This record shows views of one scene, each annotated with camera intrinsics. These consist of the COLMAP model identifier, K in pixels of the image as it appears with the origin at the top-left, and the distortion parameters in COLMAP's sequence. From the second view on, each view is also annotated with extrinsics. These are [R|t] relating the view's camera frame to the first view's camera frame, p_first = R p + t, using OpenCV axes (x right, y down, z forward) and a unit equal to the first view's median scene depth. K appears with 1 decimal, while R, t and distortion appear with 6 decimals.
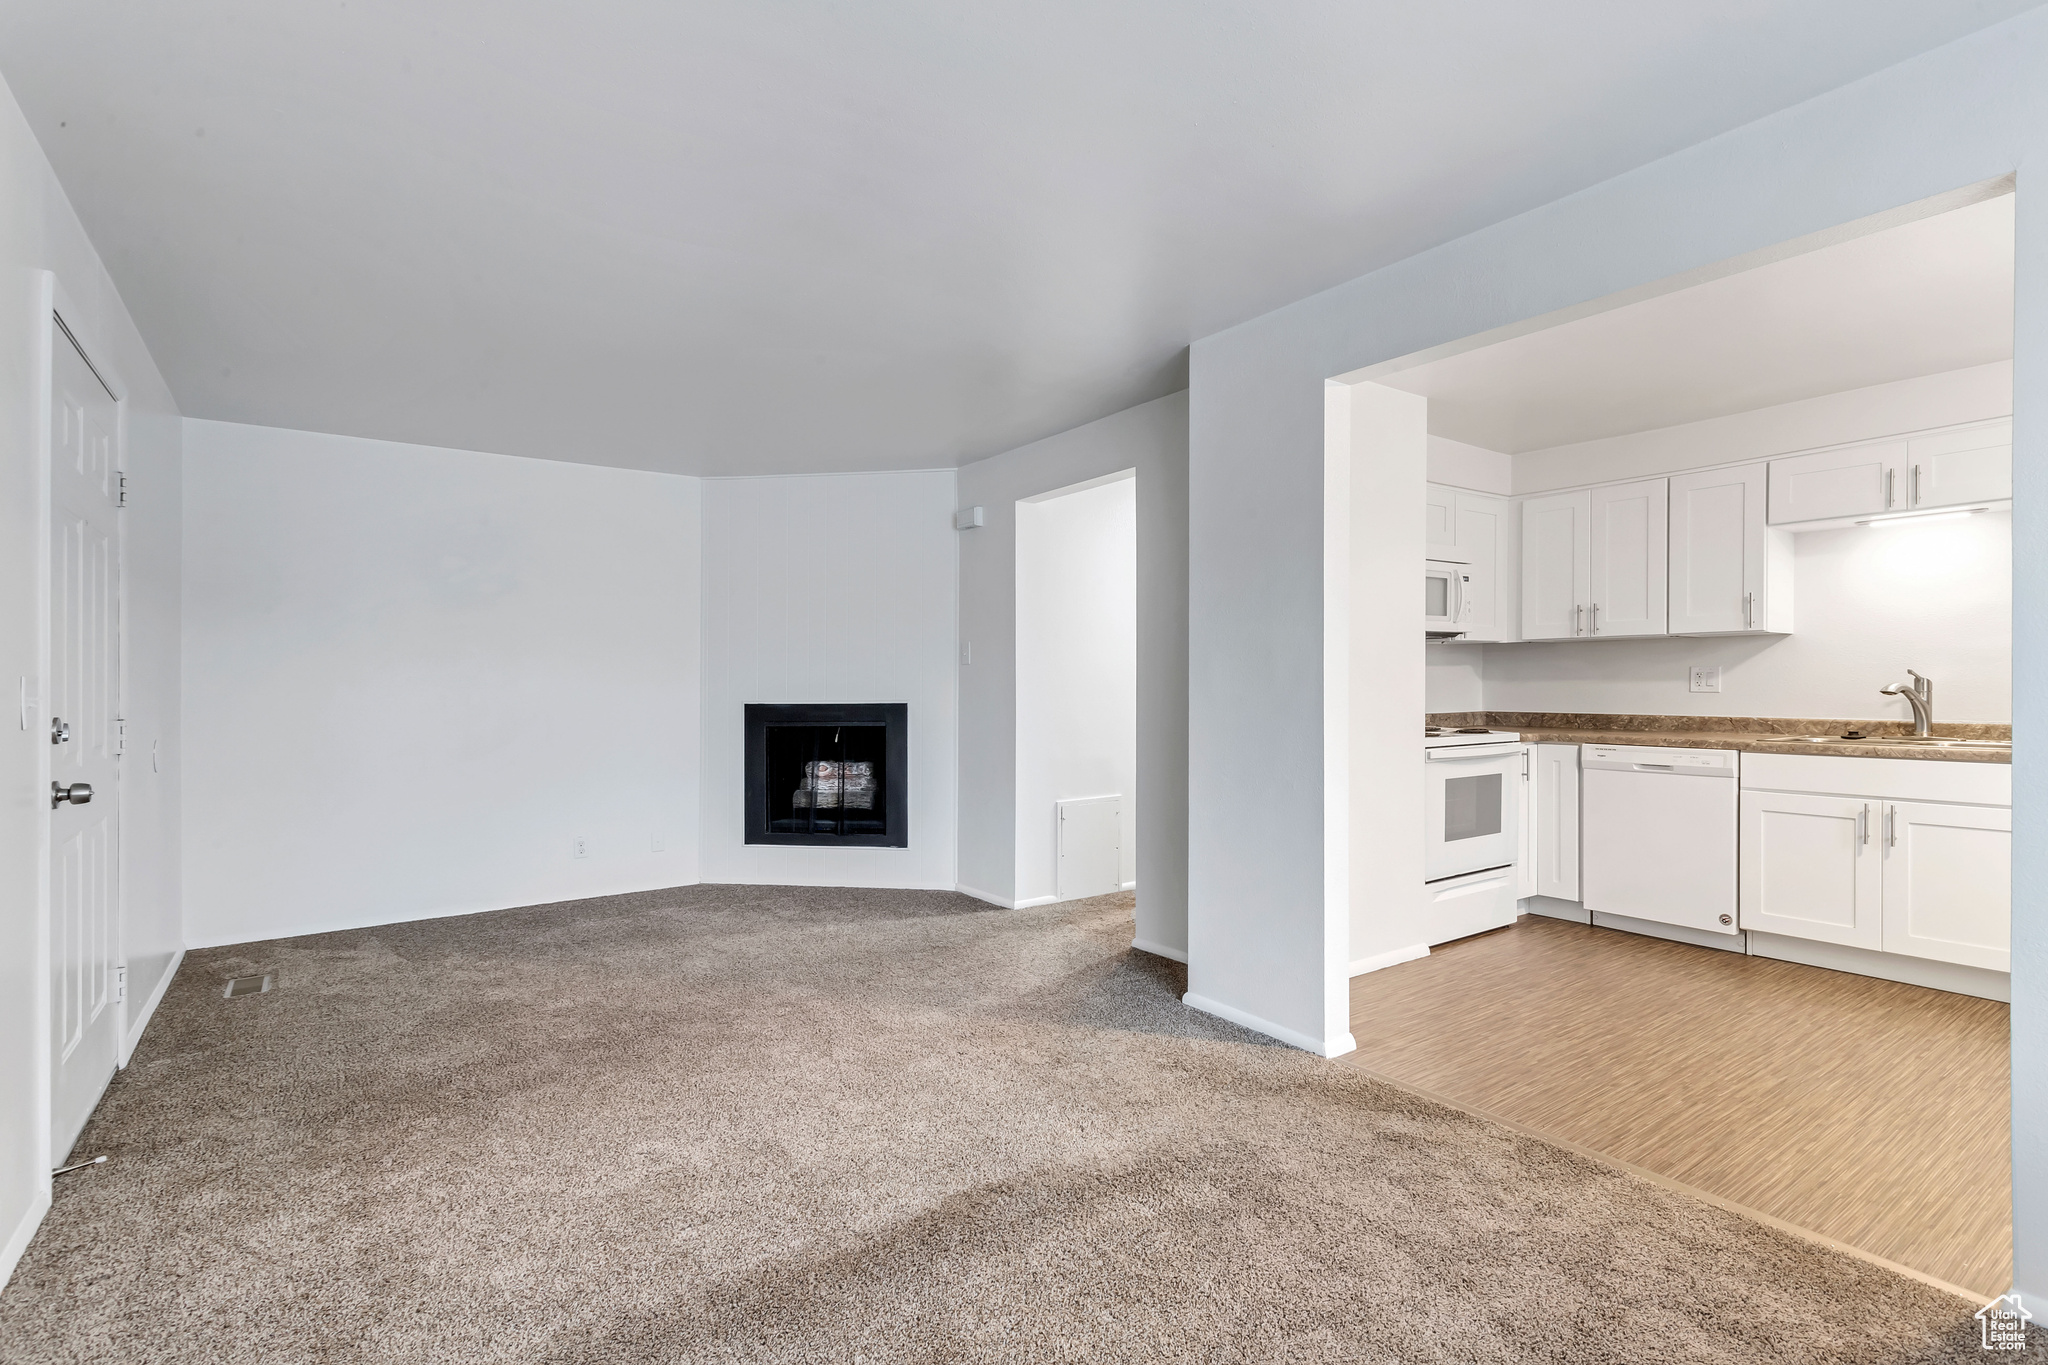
lens RADIAL K [[970.1, 0, 1023.8], [0, 970.1, 697.7], [0, 0, 1]] dist [0.002288, 0.000086]
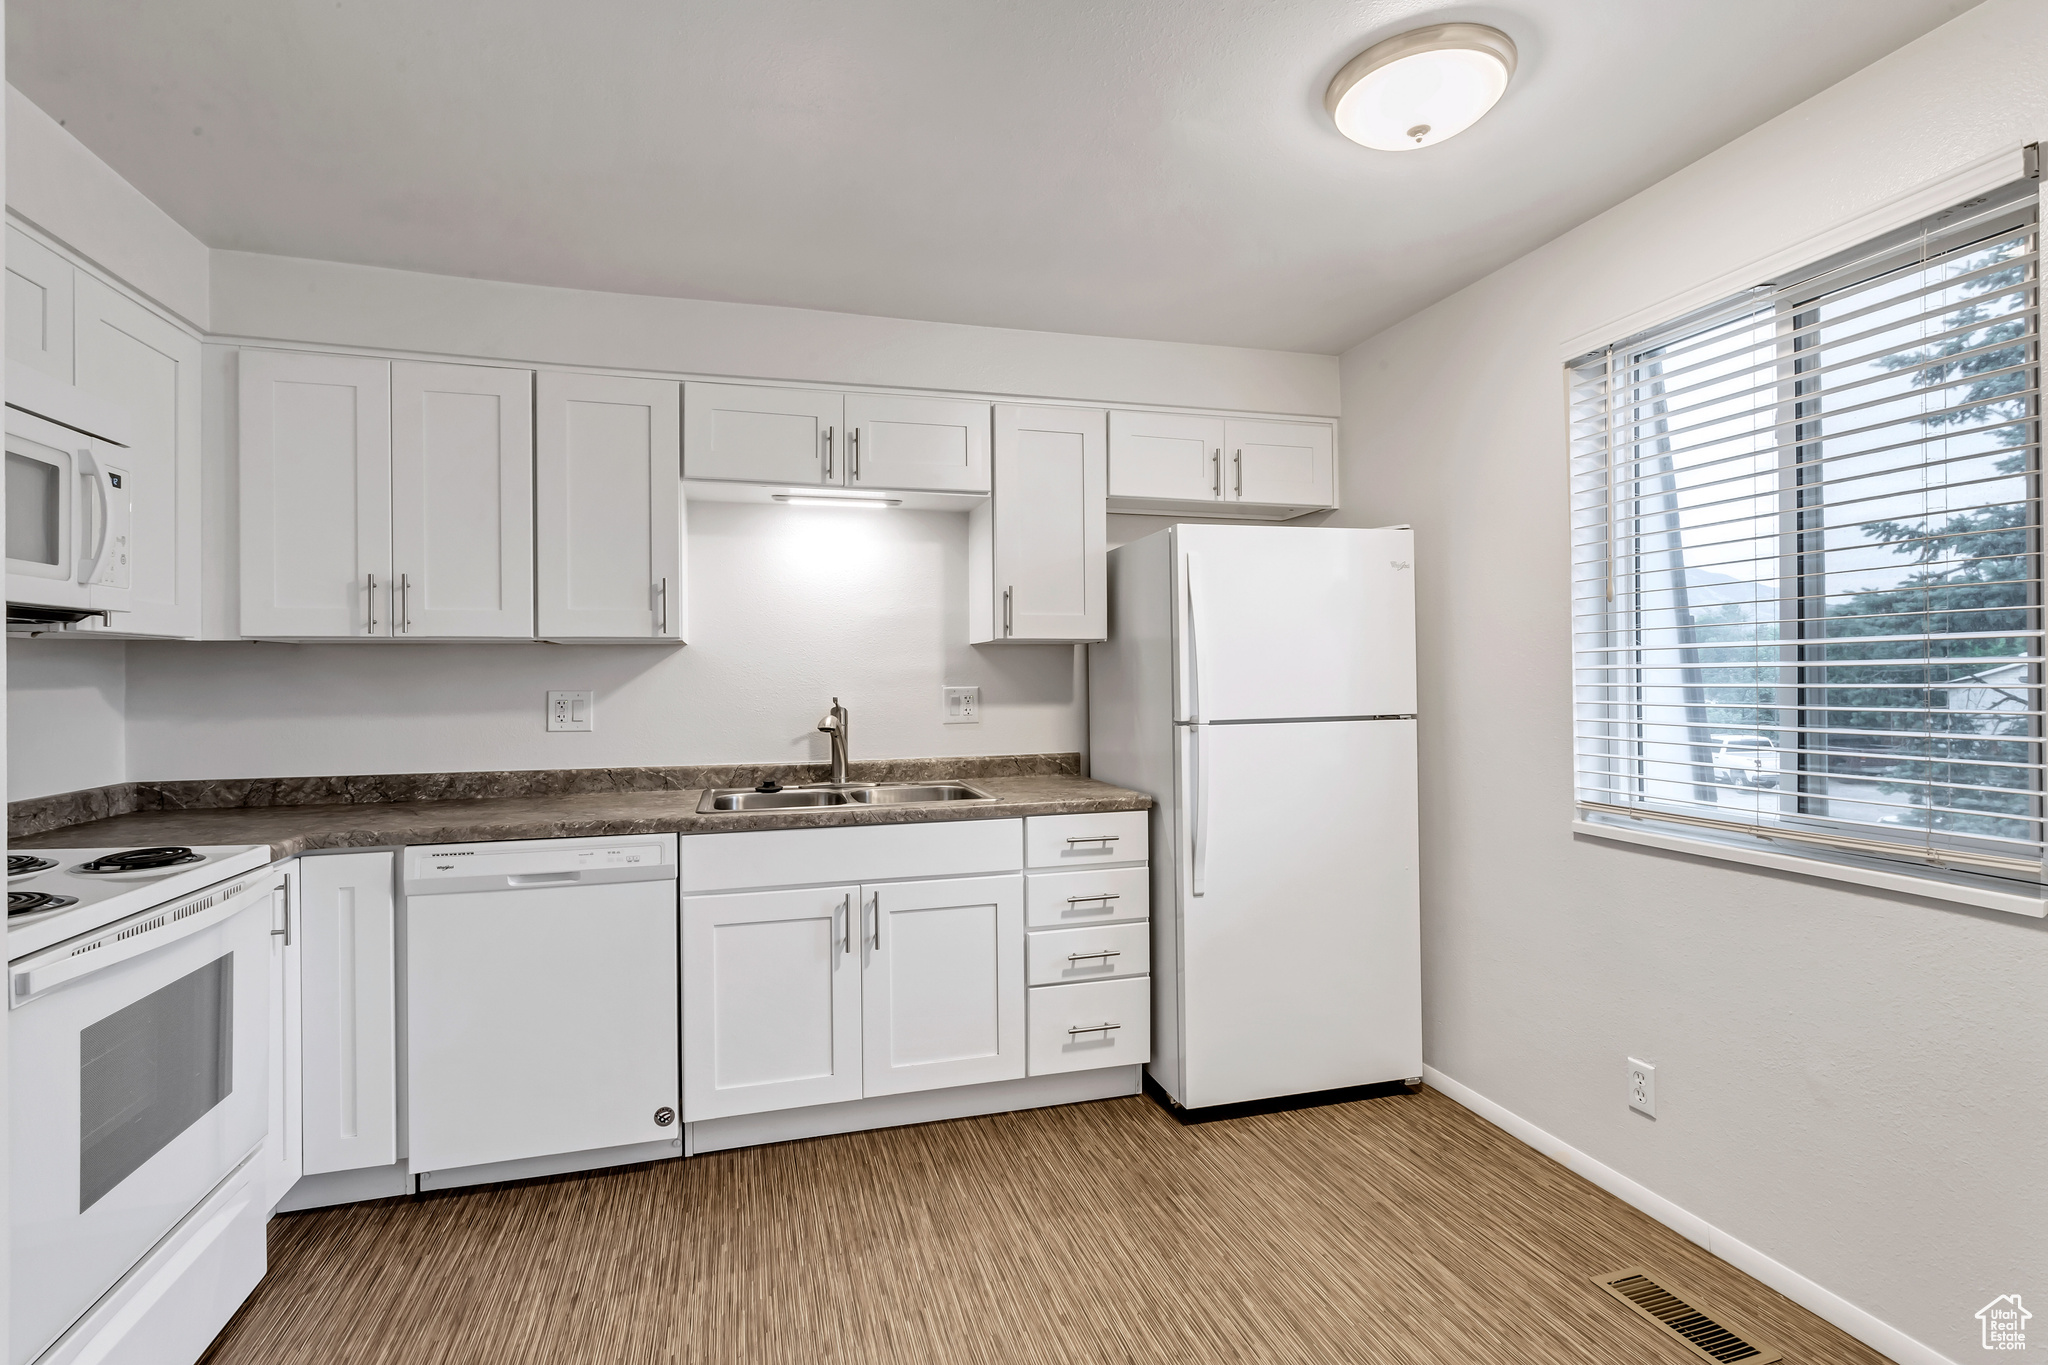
lens RADIAL K [[980.5, 0, 997.5], [0, 980.5, 681.2], [0, 0, 1]] dist [0.015208, 0.000300]
pose [[0.338757, 0.000195, 0.940874, 0.191884], [0.019902, 0.999775, -0.007373, -0.028063], [-0.940663, 0.021223, 0.338677, 0.519444]]
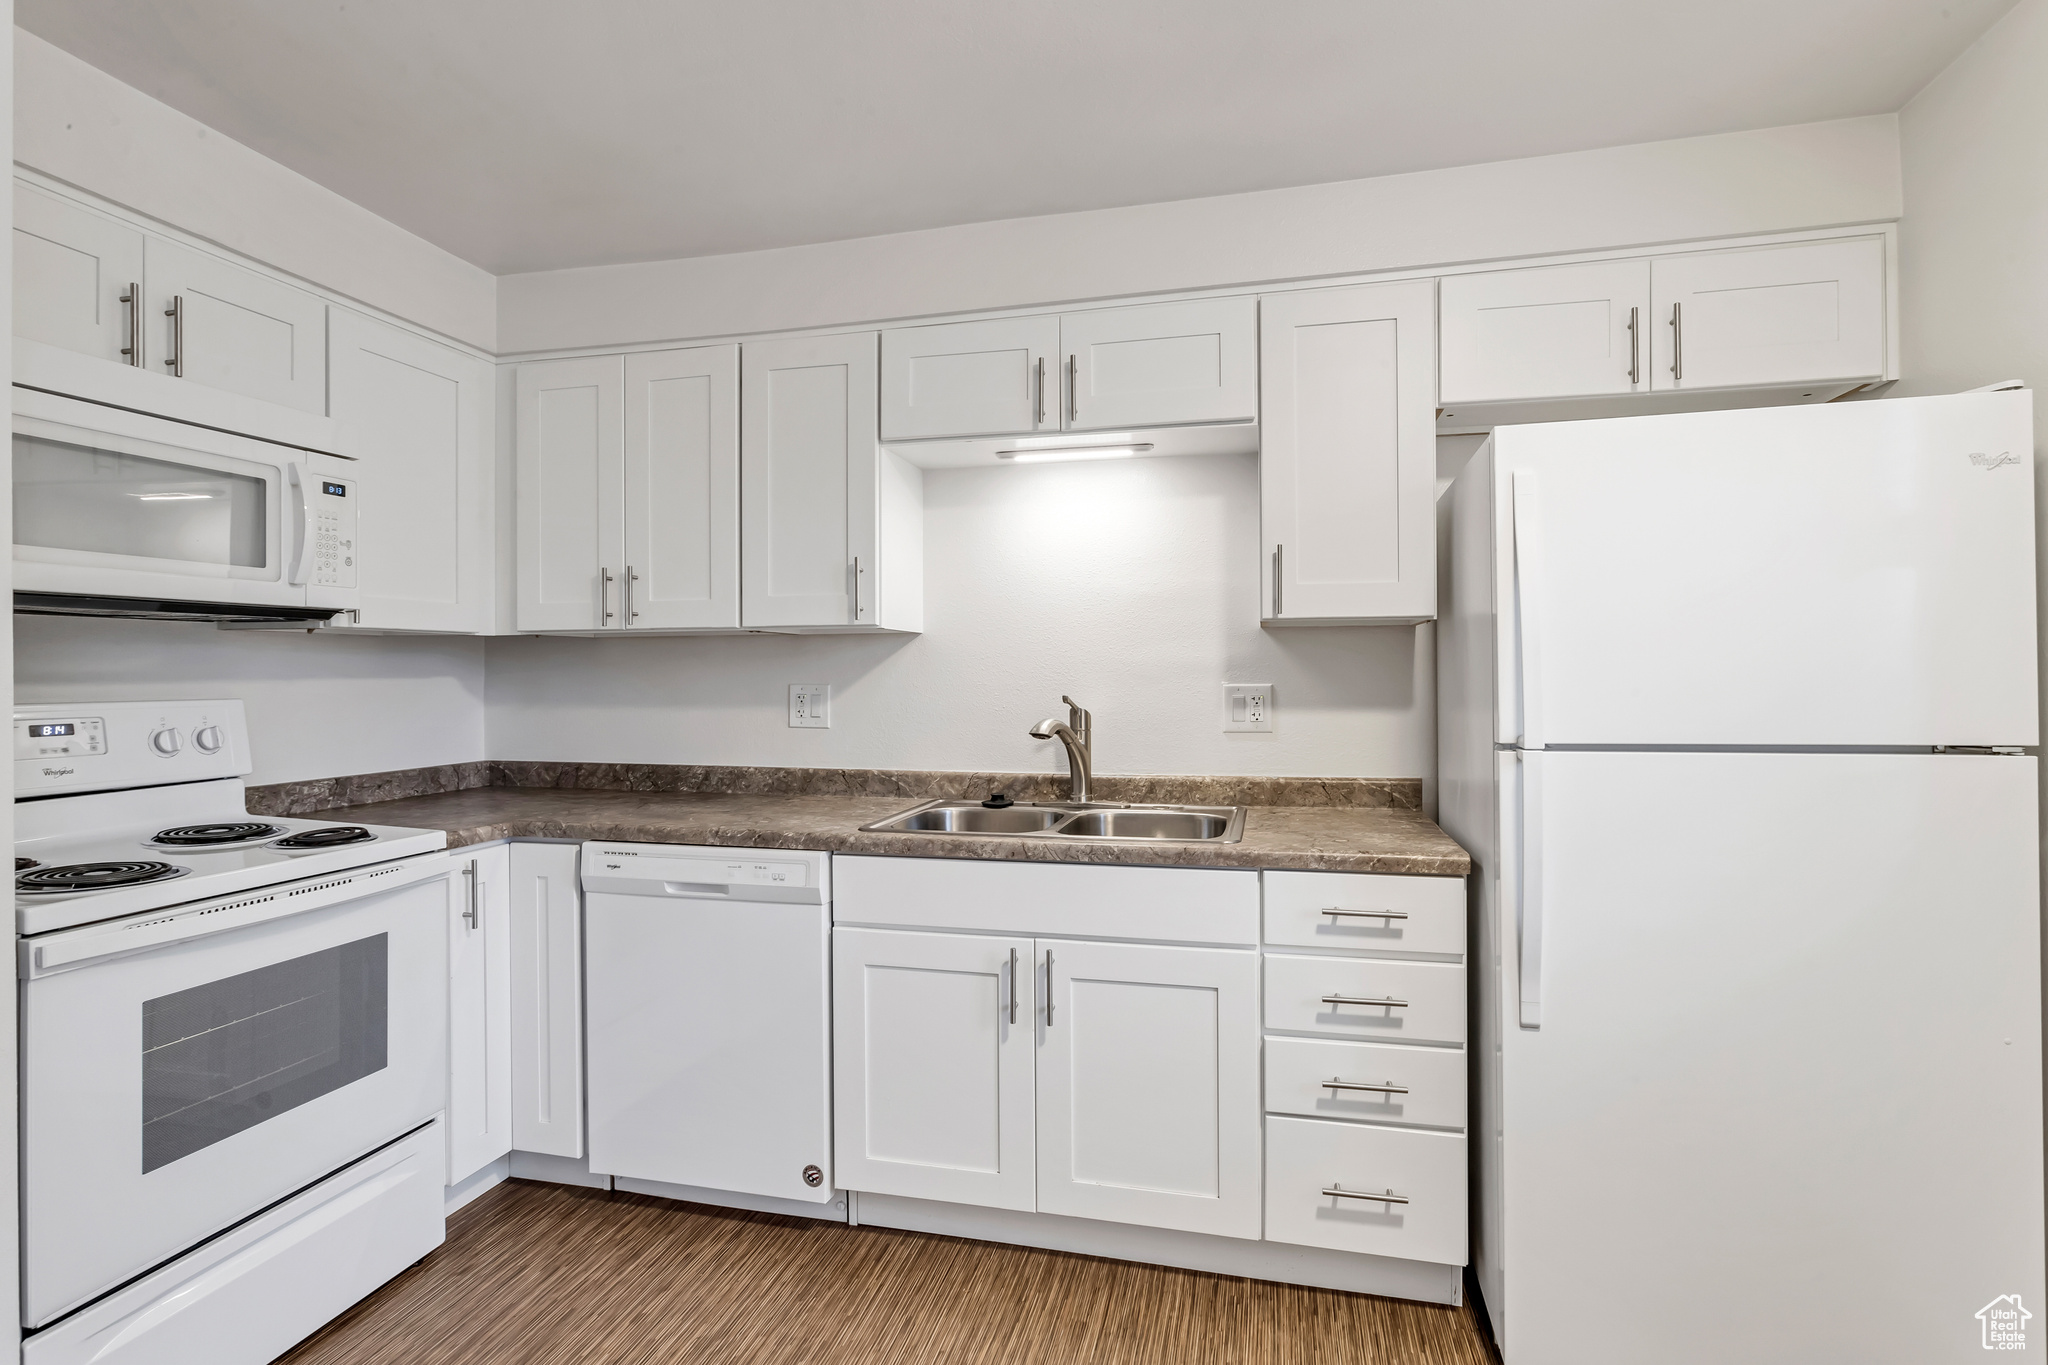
lens RADIAL K [[995.7, 0, 1018.9], [0, 995.7, 678.4], [0, 0, 1]] dist [-0.001962, 0.001061]
pose [[0.755704, 0.000881, 0.654913, 0.398722], [0.008604, 0.999899, -0.011273, -0.027740], [-0.654857, 0.014154, 0.755620, 0.454325]]
